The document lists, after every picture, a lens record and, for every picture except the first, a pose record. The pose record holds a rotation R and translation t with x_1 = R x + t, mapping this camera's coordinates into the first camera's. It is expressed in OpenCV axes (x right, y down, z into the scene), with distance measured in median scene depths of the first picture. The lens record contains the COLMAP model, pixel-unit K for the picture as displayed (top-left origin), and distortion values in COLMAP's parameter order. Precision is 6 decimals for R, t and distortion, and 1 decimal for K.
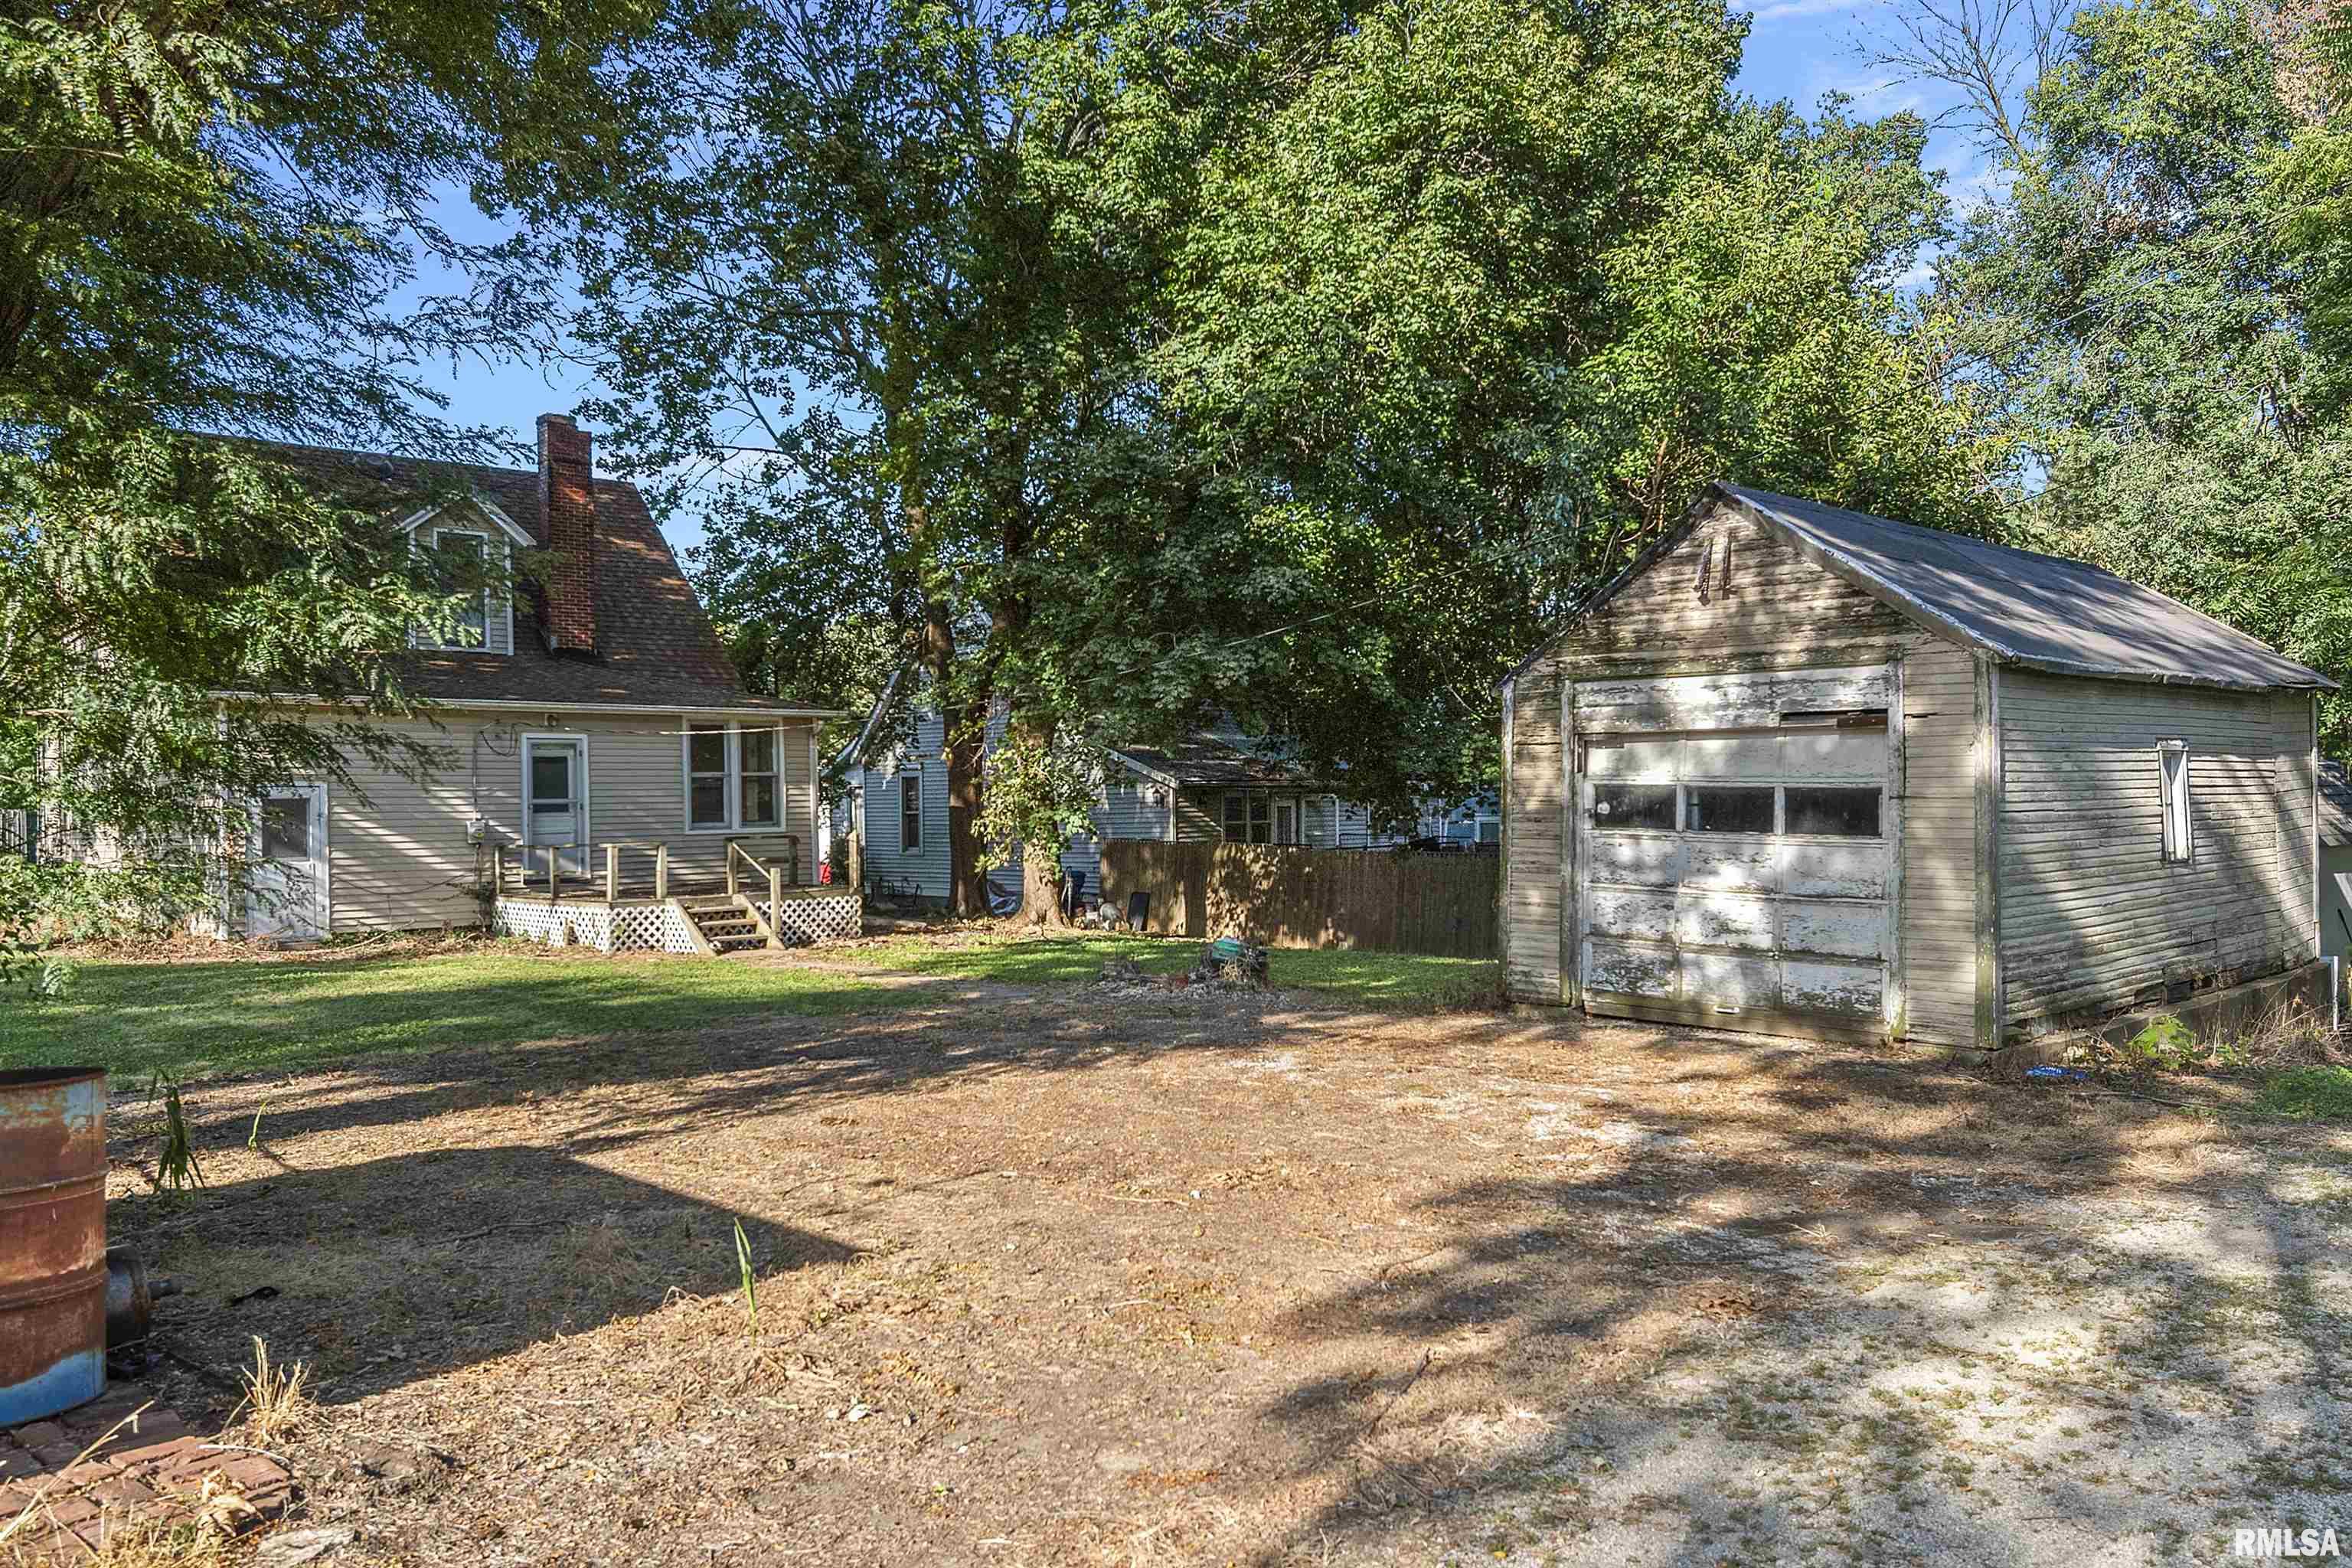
lens RADIAL K [[1696.2, 0, 1180.2], [0, 1696.2, 795.7], [0, 0, 1]] dist [0.007498, 0.001157]
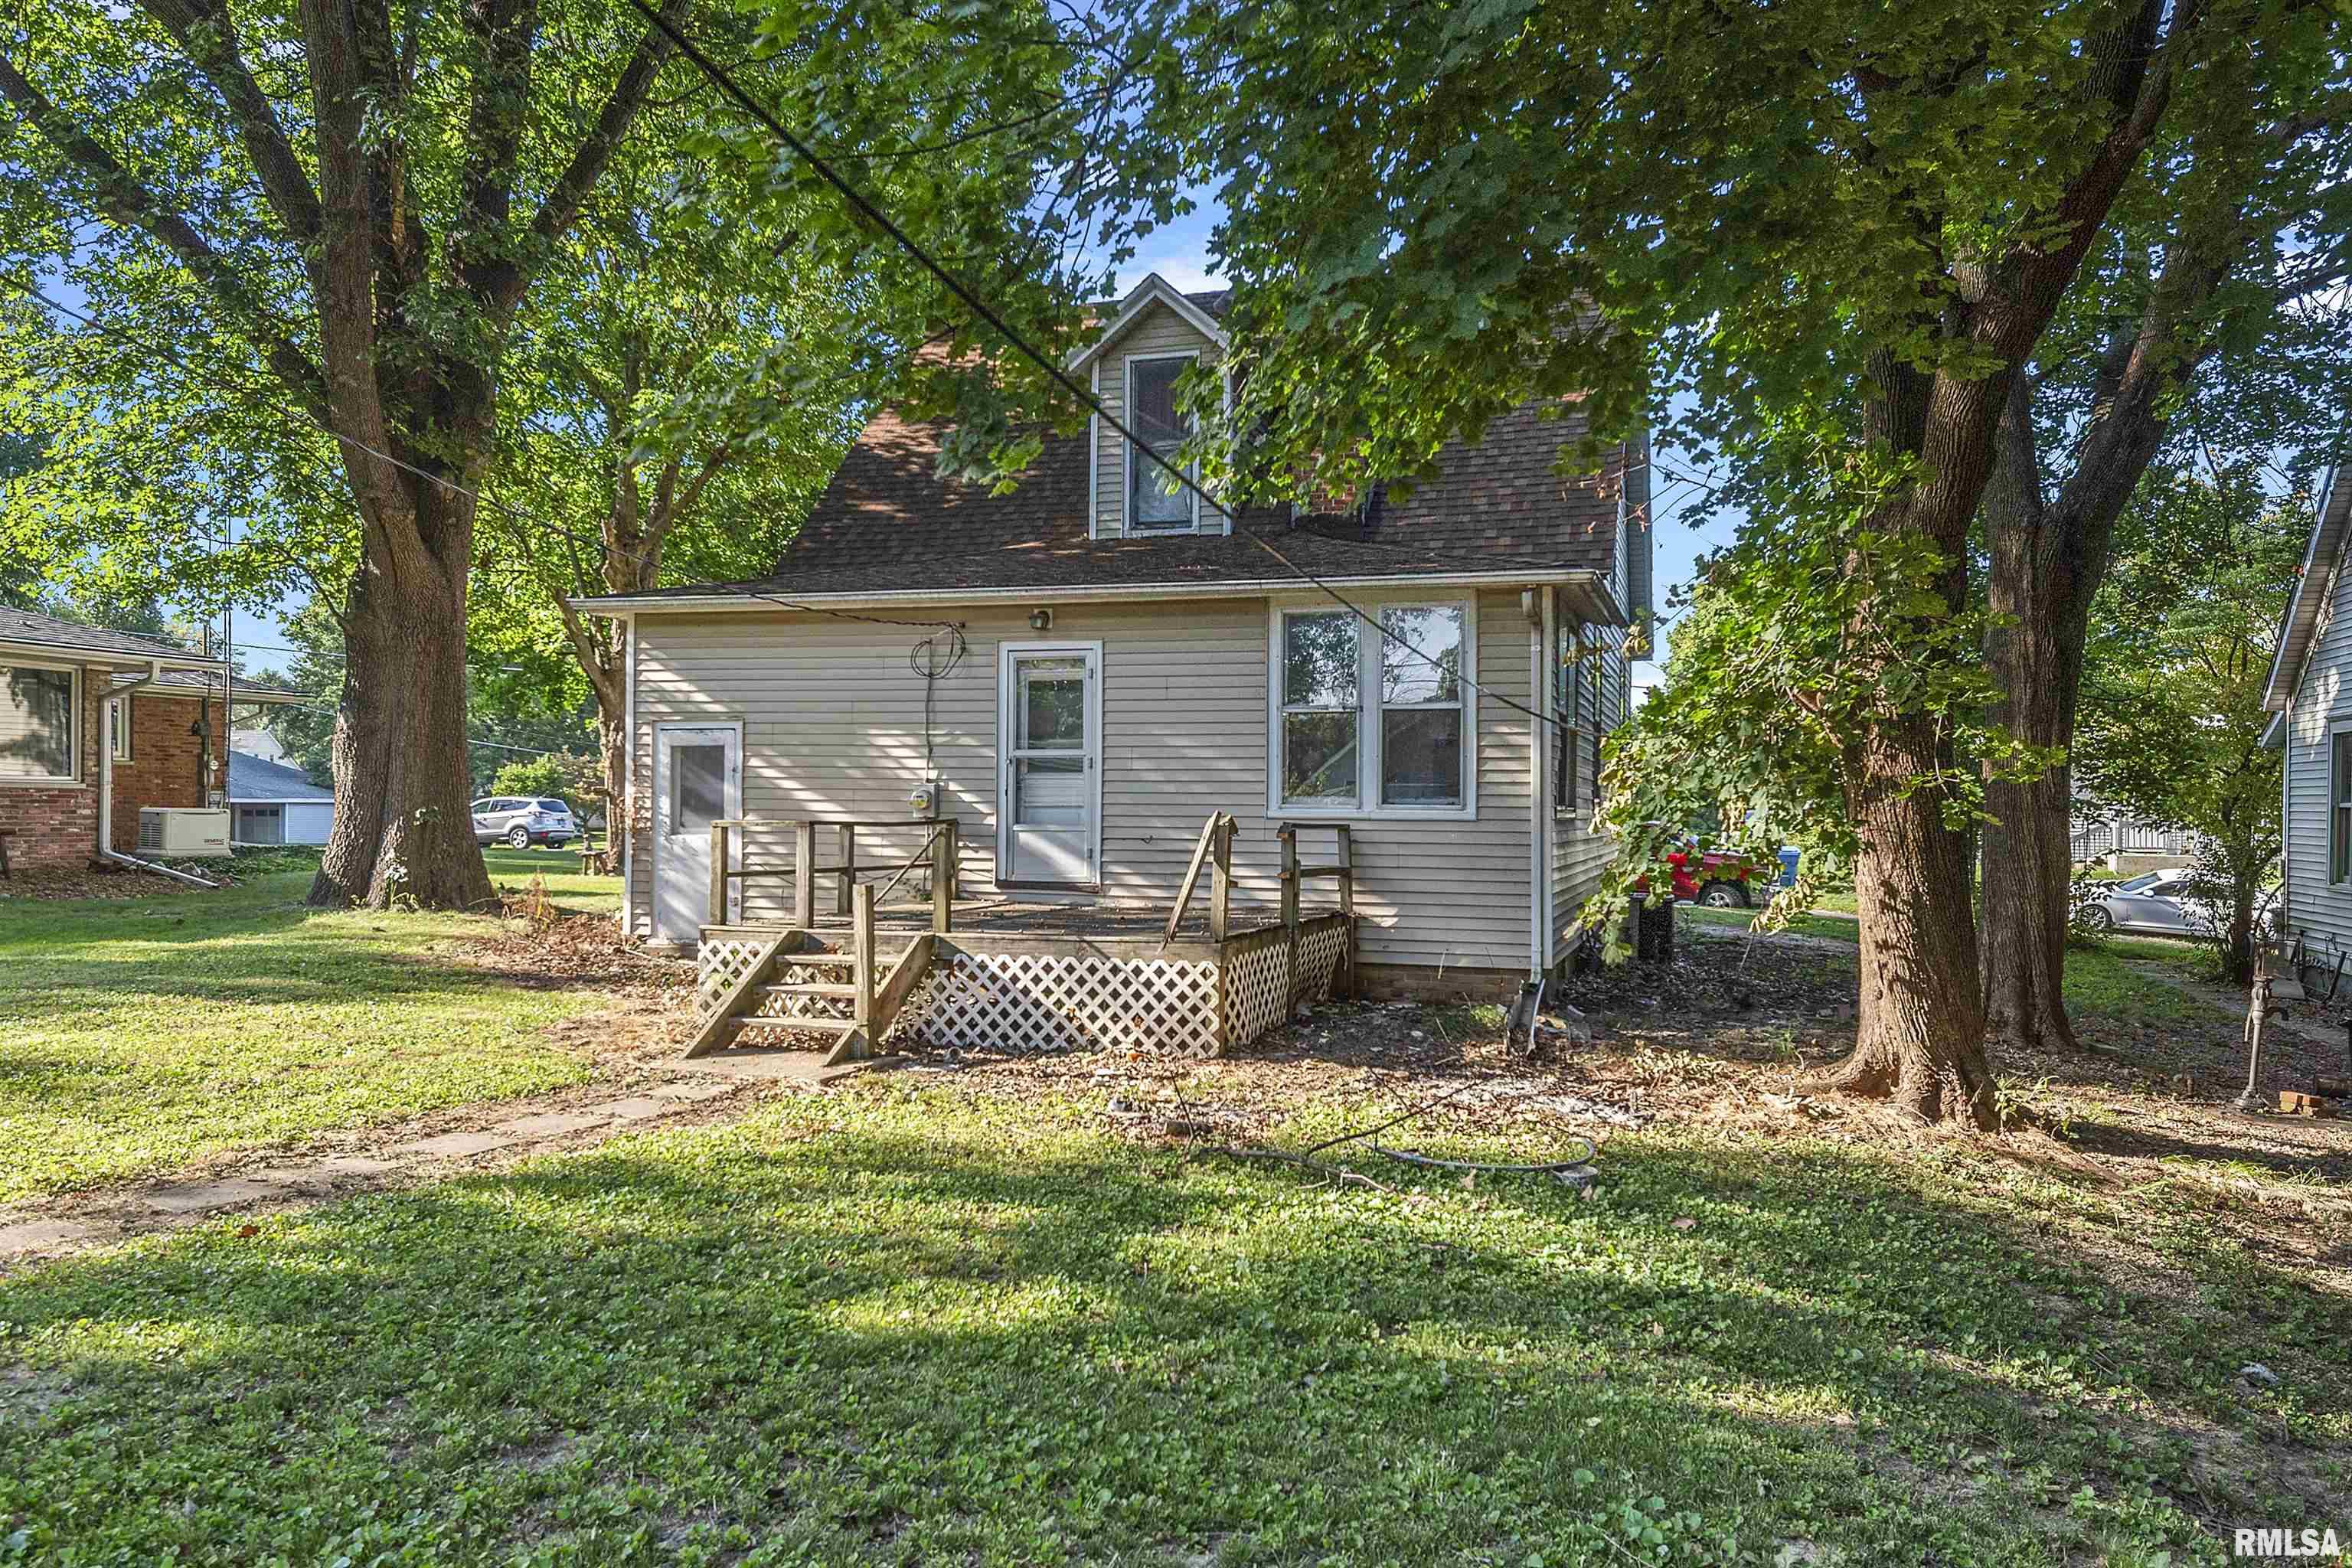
lens RADIAL K [[1671.1, 0, 1176.0], [0, 1671.1, 784.0], [0, 0, 1]] dist [0.046778, -0.000560]
pose [[0.475534, 0.011096, -0.879627, 0.169664], [-0.012164, 0.999908, 0.006037, 0.009512], [0.879613, 0.007829, 0.475625, 0.716876]]
